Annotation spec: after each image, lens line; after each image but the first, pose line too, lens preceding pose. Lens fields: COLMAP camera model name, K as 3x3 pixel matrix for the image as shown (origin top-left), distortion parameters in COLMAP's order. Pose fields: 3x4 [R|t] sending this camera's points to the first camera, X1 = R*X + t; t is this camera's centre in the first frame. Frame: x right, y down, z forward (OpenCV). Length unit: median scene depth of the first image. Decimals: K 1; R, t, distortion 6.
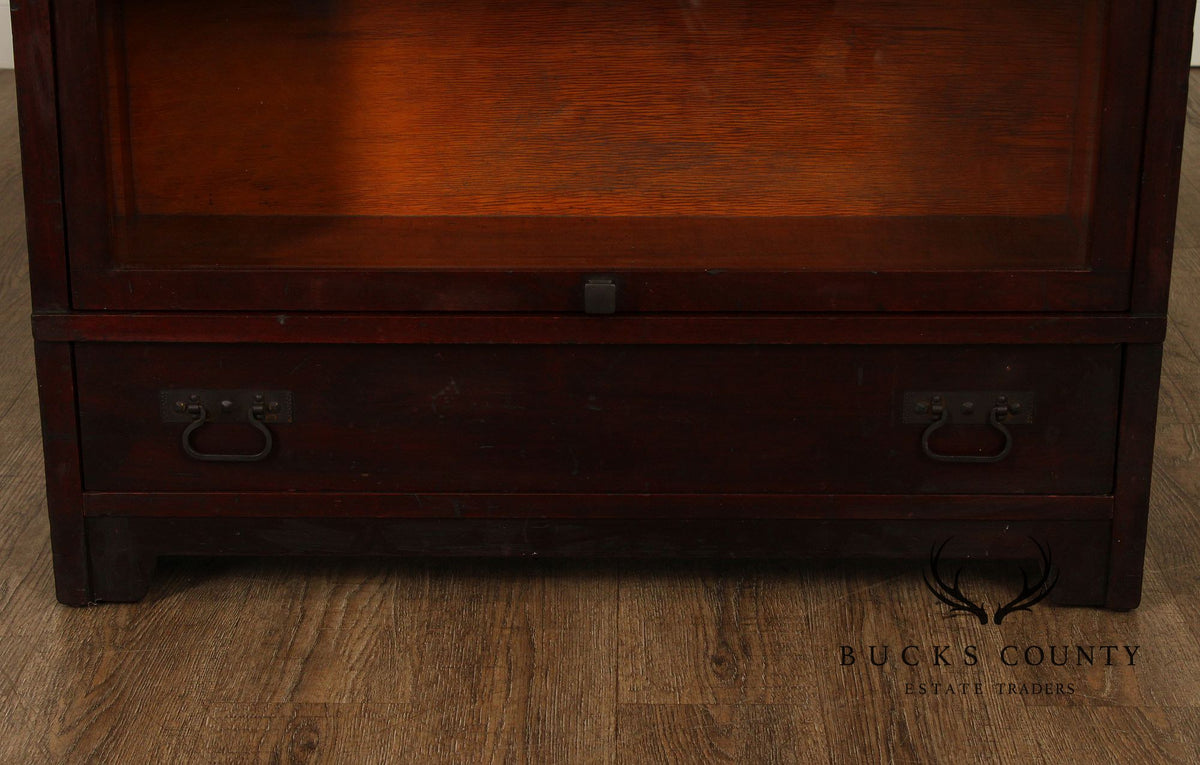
lens RADIAL K [[2549.9, 0, 586.9], [0, 2549.9, 424.7], [0, 0, 1]] dist [0.071951, 0.000000]
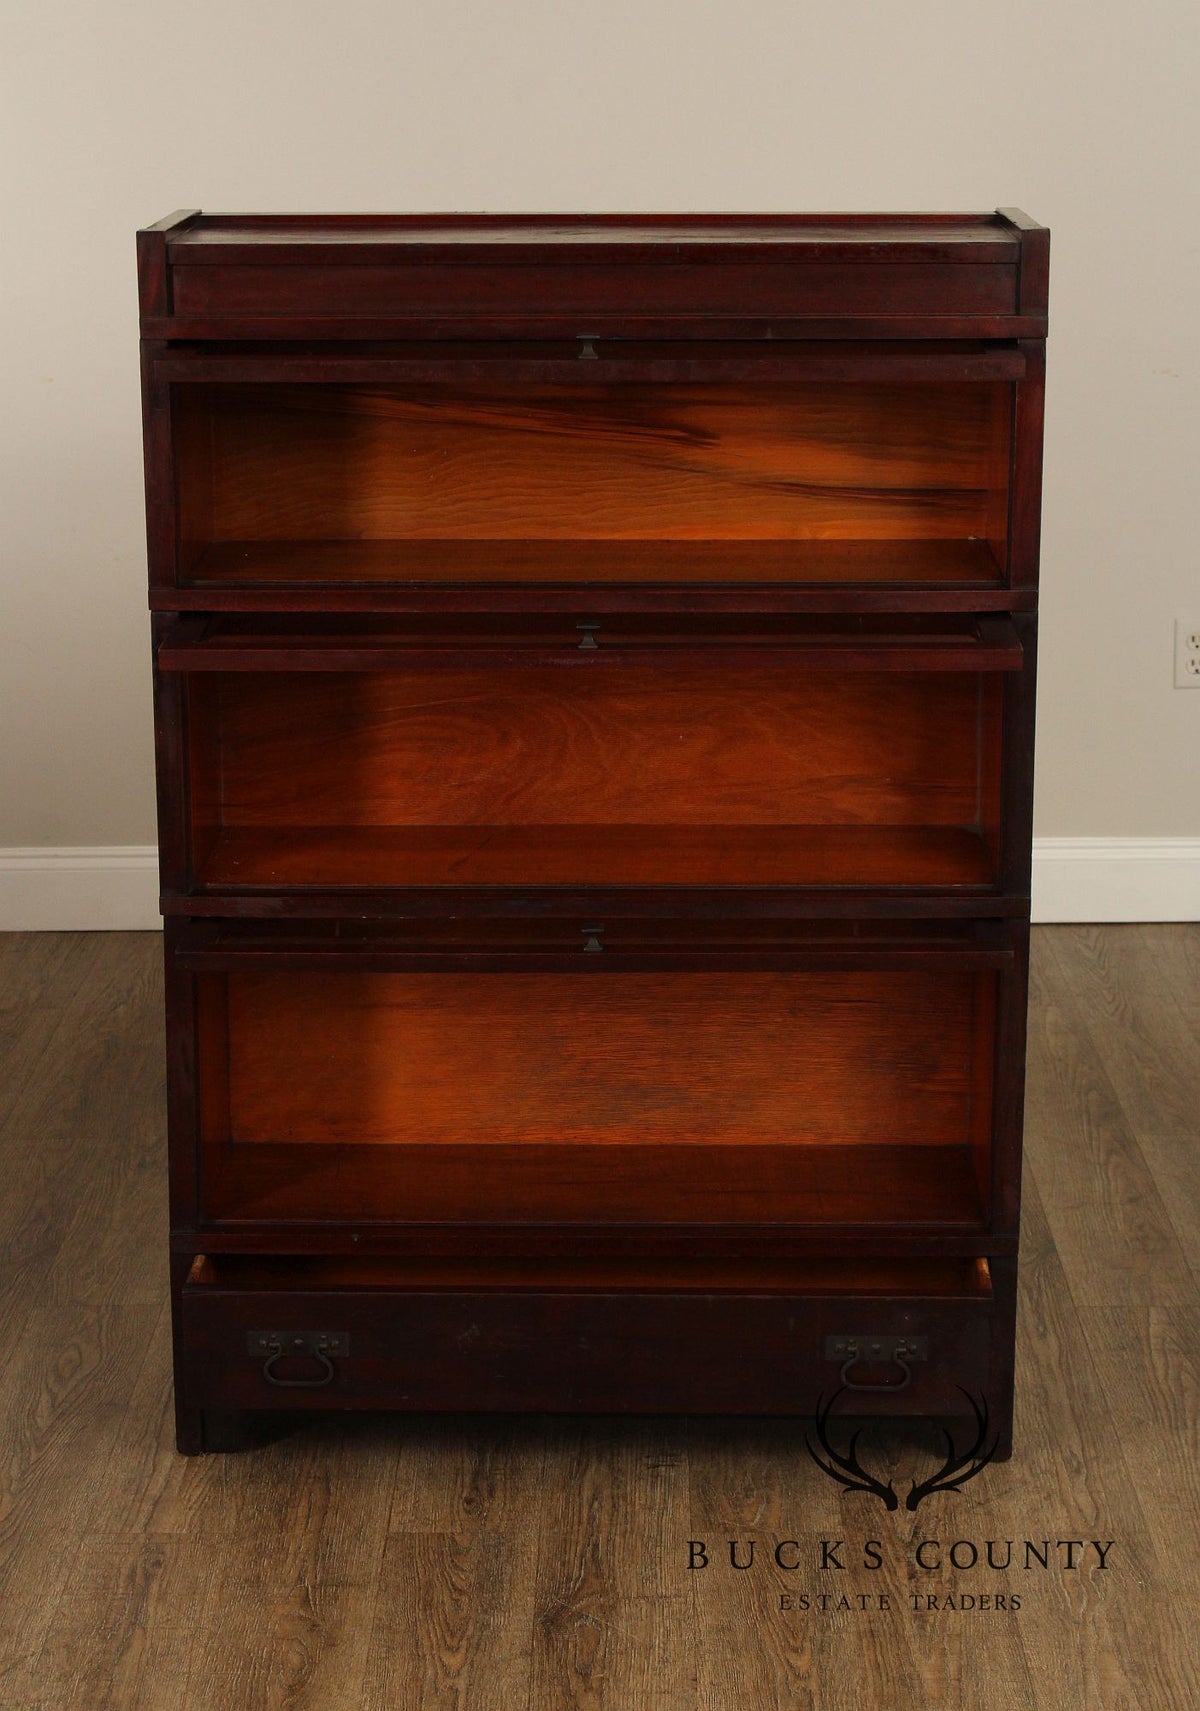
lens RADIAL K [[3216.7, 0, 608.4], [0, 3216.7, 859.5], [0, 0, 1]] dist [0.025548, 0.000000]
pose [[0.999946, 0.000480, -0.010356, 0.029142], [-0.001575, 0.994368, -0.105974, -0.057802], [0.010247, 0.105984, 0.994315, -0.652917]]
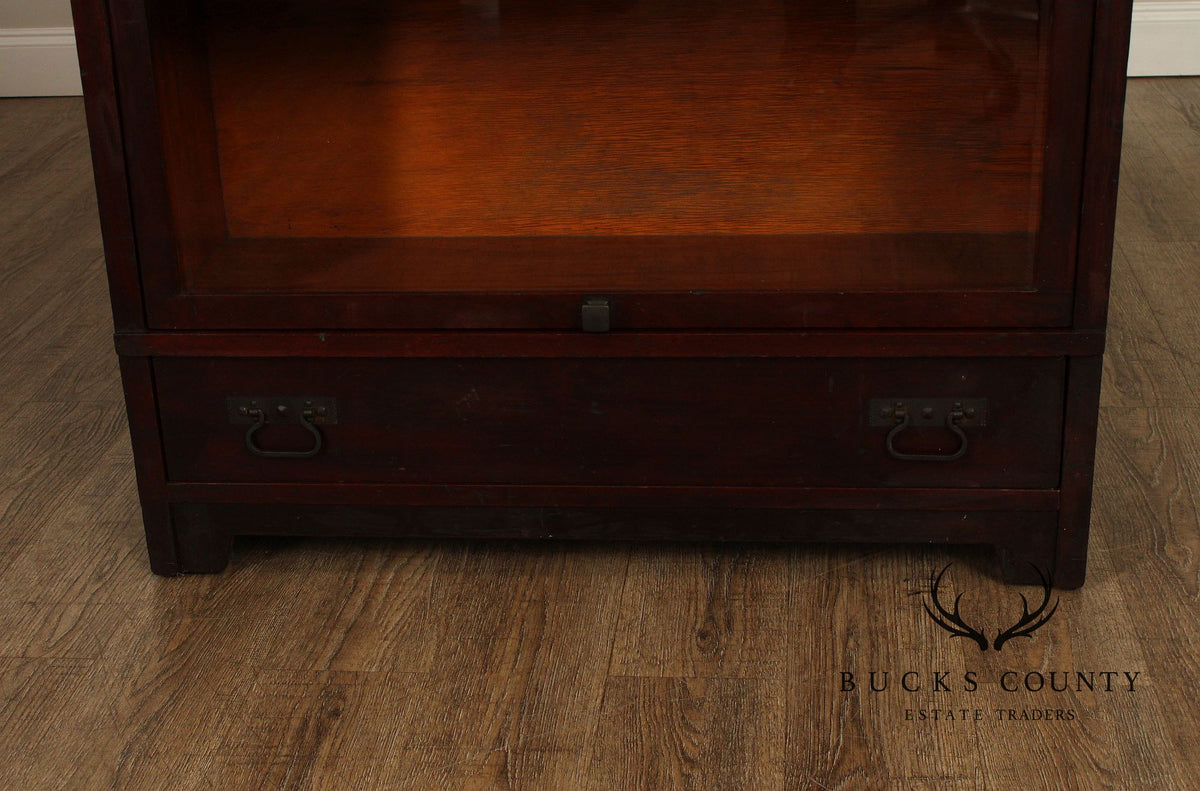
lens RADIAL K [[1972.8, 0, 578.2], [0, 1972.8, 445.1], [0, 0, 1]] dist [-0.023132, 0.000000]
pose [[0.994959, 0.001881, -0.100262, 0.081822], [0.003769, 0.998416, 0.056132, -0.040740], [0.100209, -0.056227, 0.993376, 0.120557]]
